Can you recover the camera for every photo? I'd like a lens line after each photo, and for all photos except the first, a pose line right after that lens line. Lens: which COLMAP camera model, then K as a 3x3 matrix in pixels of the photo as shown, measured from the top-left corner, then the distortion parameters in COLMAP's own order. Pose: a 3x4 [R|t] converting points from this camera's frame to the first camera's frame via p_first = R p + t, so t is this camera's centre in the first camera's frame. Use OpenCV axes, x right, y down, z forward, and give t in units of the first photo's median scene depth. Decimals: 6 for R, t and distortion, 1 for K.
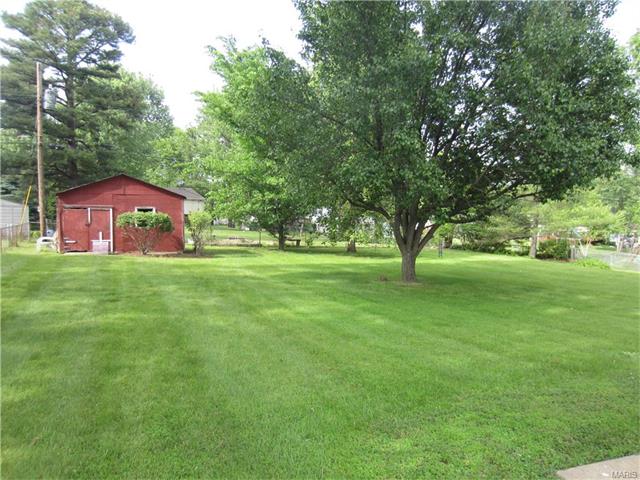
lens RADIAL K [[479.5, 0, 320.0], [0, 479.5, 240.0], [0, 0, 1]] dist [0.043158, 0.000367]
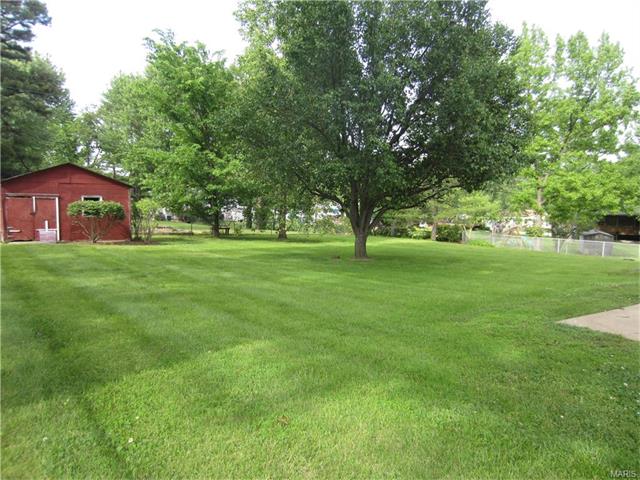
lens RADIAL K [[479.5, 0, 320.0], [0, 479.5, 240.0], [0, 0, 1]] dist [0.043158, 0.000367]
pose [[0.974311, -0.019534, 0.224358, -0.100700], [0.015190, 0.999663, 0.021070, 0.007864], [-0.224694, -0.017121, 0.974279, -0.079164]]
